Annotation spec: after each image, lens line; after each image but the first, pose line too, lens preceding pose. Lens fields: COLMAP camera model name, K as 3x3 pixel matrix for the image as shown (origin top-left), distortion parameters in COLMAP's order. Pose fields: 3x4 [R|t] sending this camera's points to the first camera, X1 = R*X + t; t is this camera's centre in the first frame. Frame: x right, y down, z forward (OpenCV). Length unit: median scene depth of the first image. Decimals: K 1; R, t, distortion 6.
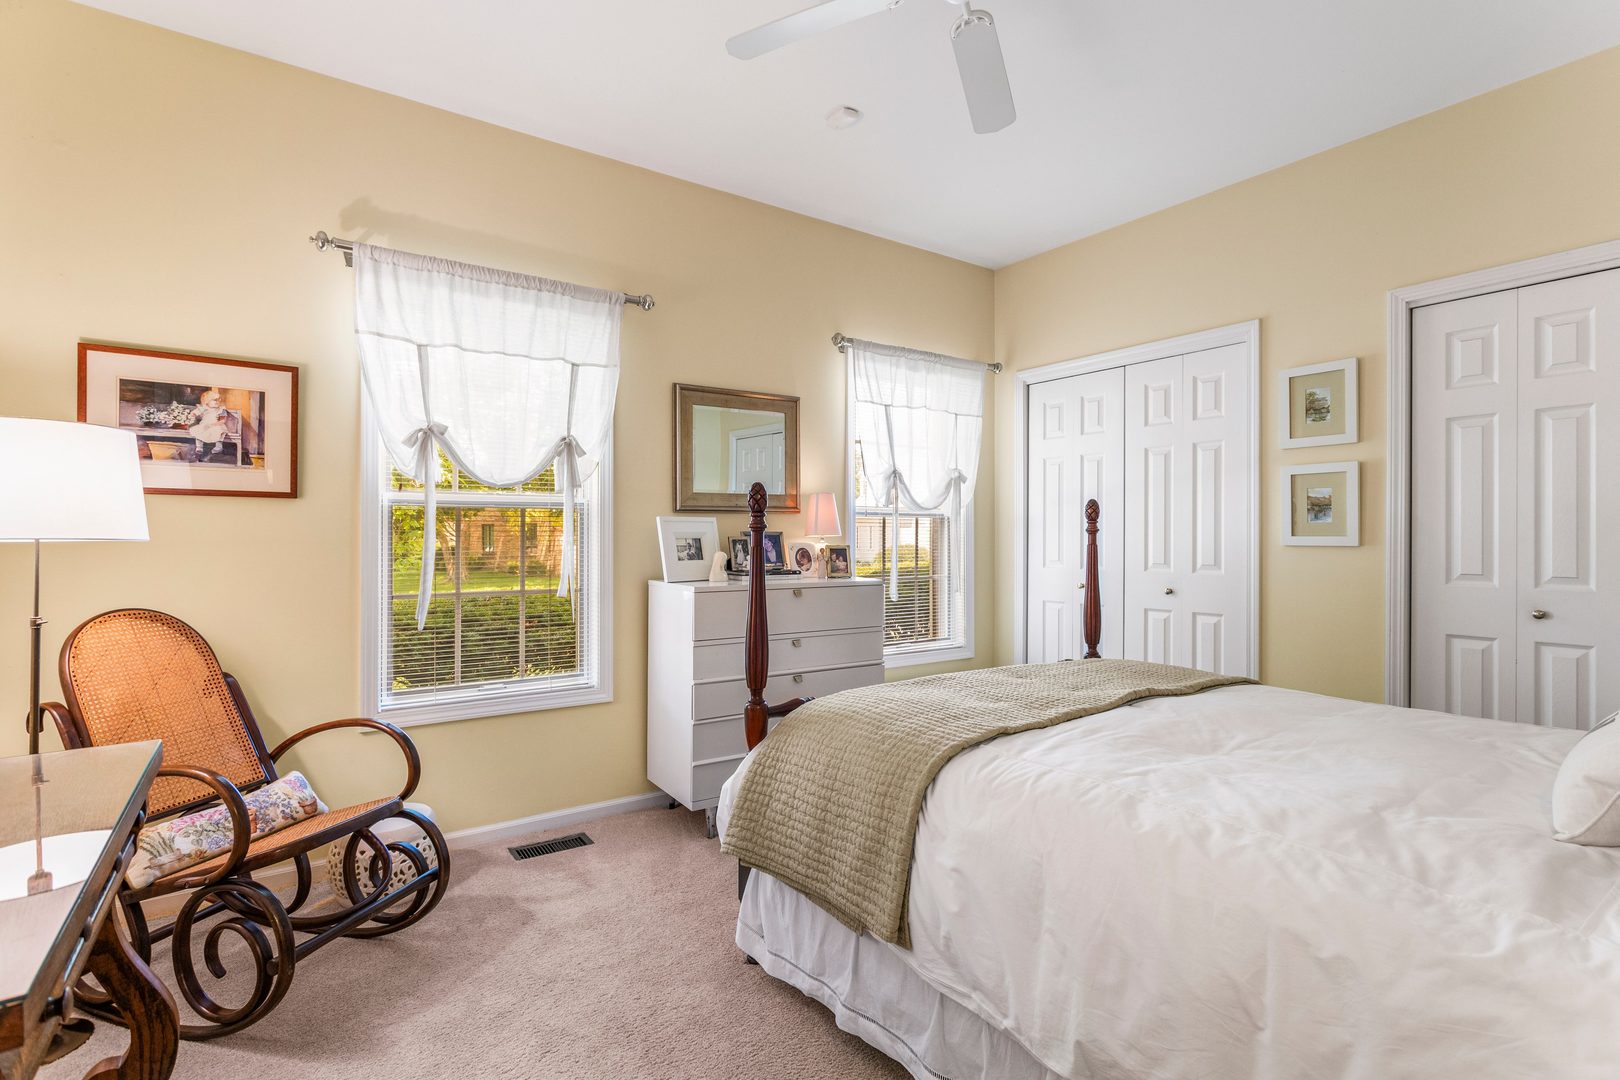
lens RADIAL K [[775.0, 0, 799.5], [0, 775.0, 537.7], [0, 0, 1]] dist [-0.003393, 0.000129]
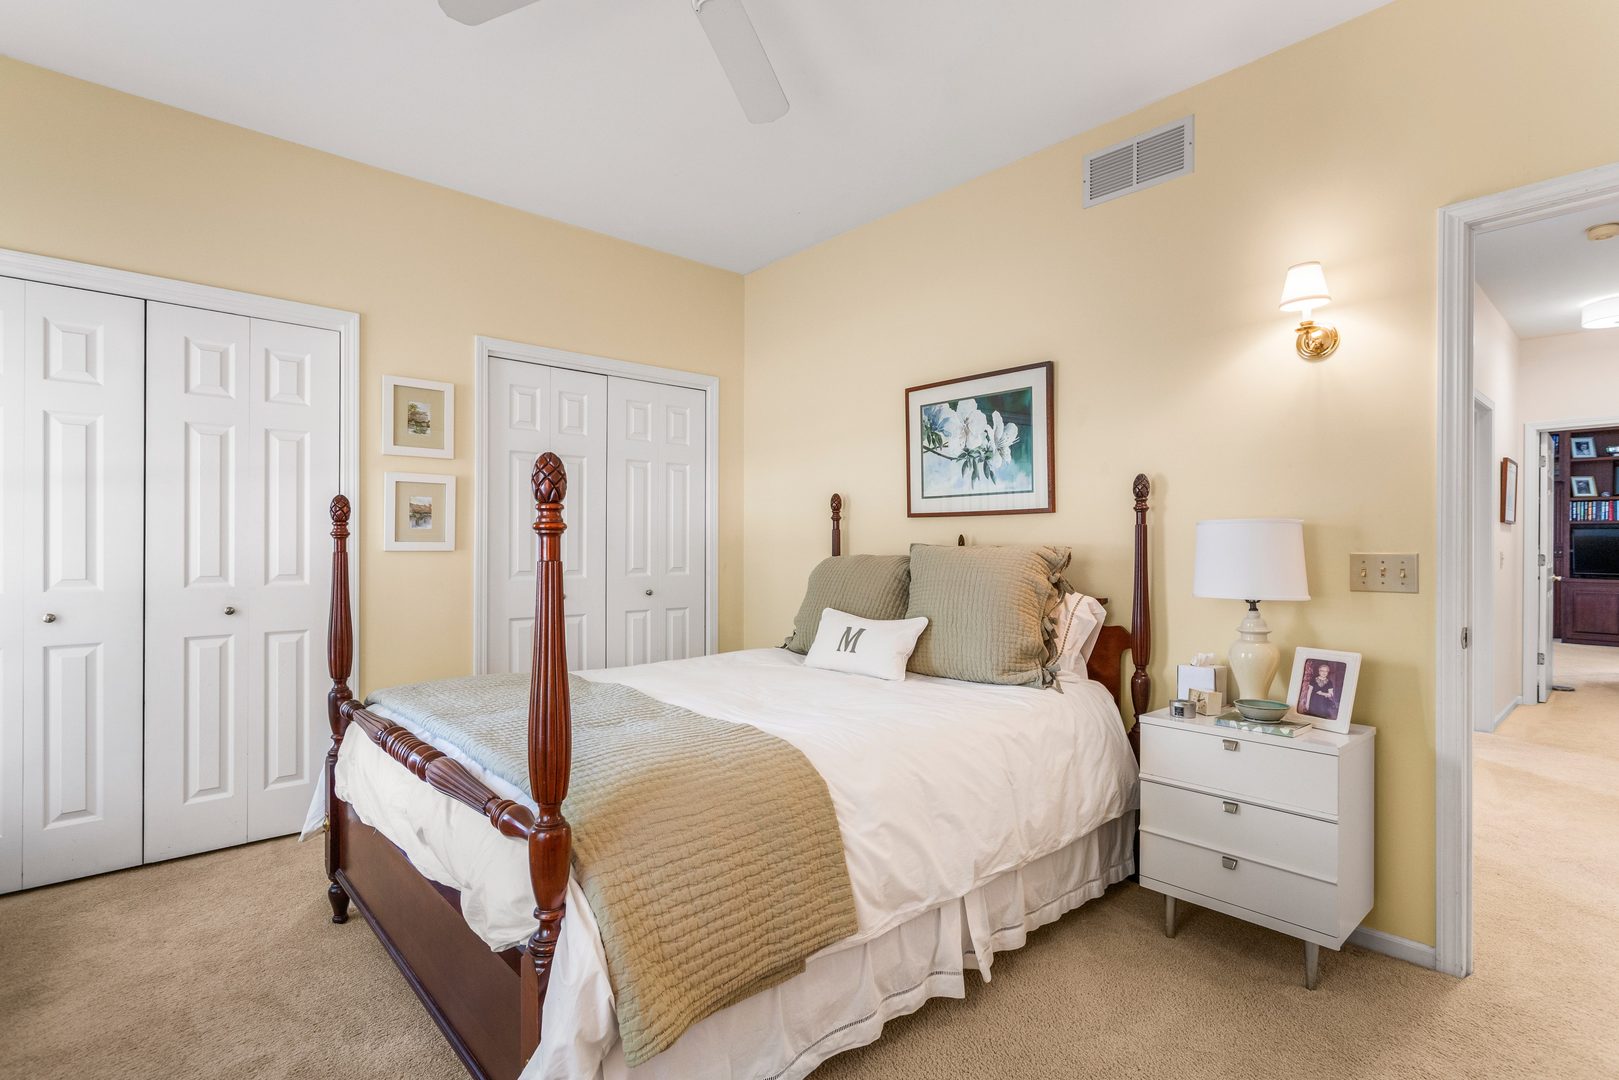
lens RADIAL K [[774.6, 0, 802.0], [0, 774.6, 542.8], [0, 0, 1]] dist [-0.003393, 0.000129]
pose [[-0.134934, -0.002204, 0.990852, -0.452986], [-0.004140, 0.999990, 0.001660, -0.004373], [-0.990846, -0.003878, -0.134941, 0.622539]]
